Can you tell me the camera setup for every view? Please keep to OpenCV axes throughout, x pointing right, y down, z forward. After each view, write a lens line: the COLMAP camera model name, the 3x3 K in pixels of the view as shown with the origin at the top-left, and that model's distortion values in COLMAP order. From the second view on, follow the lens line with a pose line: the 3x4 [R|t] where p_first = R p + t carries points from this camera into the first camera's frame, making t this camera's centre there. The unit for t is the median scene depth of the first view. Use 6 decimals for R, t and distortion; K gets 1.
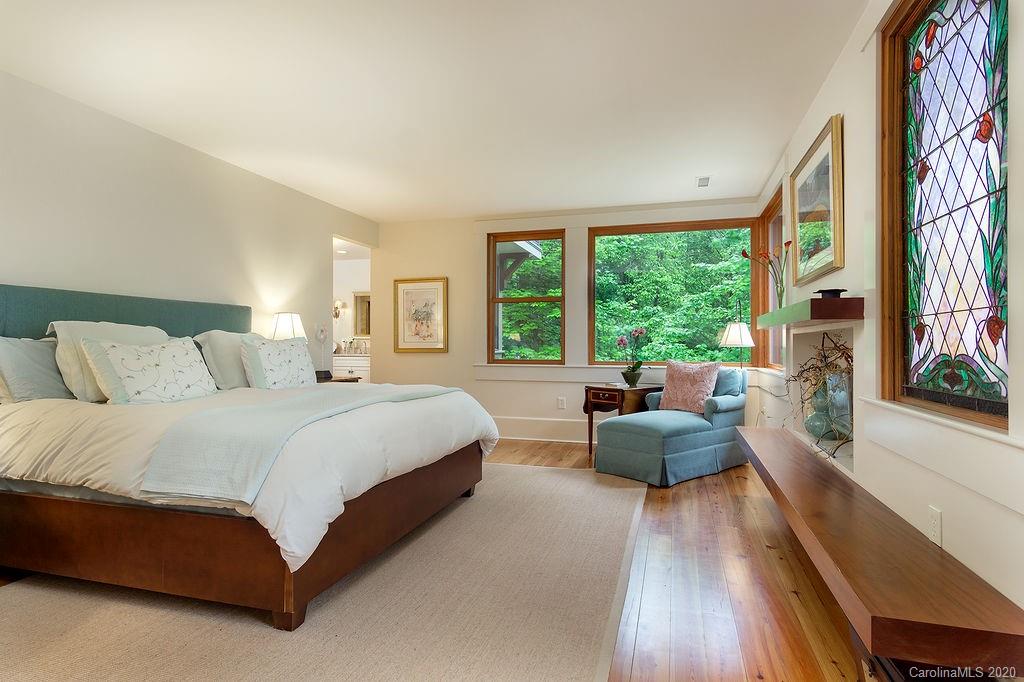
lens RADIAL K [[543.0, 0, 513.0], [0, 543.0, 339.4], [0, 0, 1]] dist [0.001973, 0.014026]
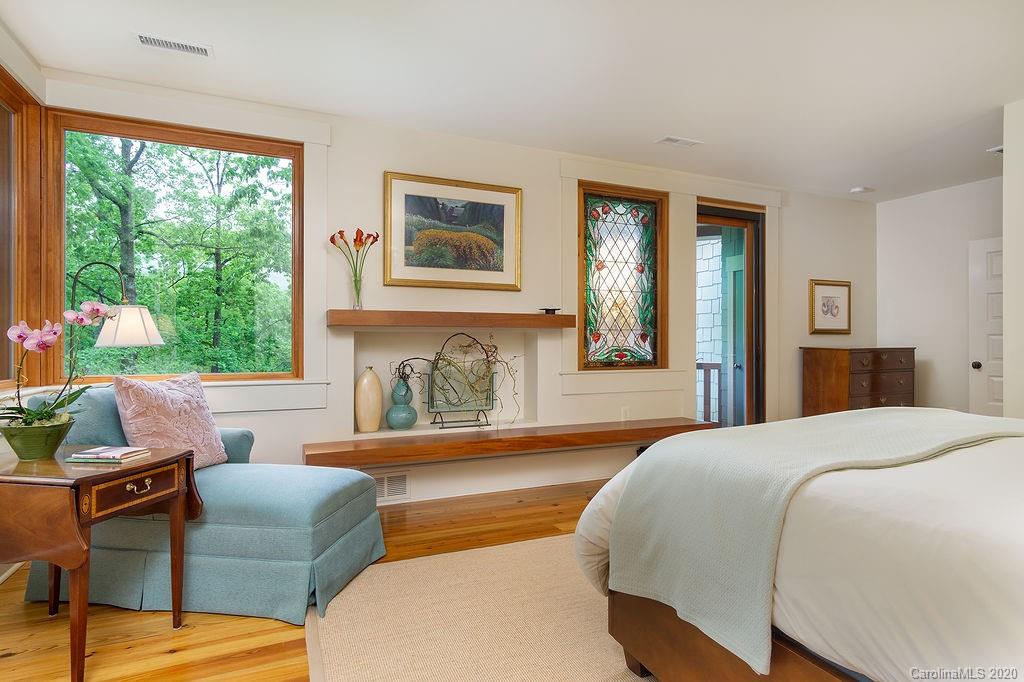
lens RADIAL K [[543.0, 0, 513.0], [0, 543.0, 339.4], [0, 0, 1]] dist [0.001973, 0.014026]
pose [[-0.649506, 0.005791, 0.760334, -0.710368], [-0.006676, 0.999889, -0.013318, 0.028142], [-0.760327, -0.013726, -0.649395, 2.695938]]
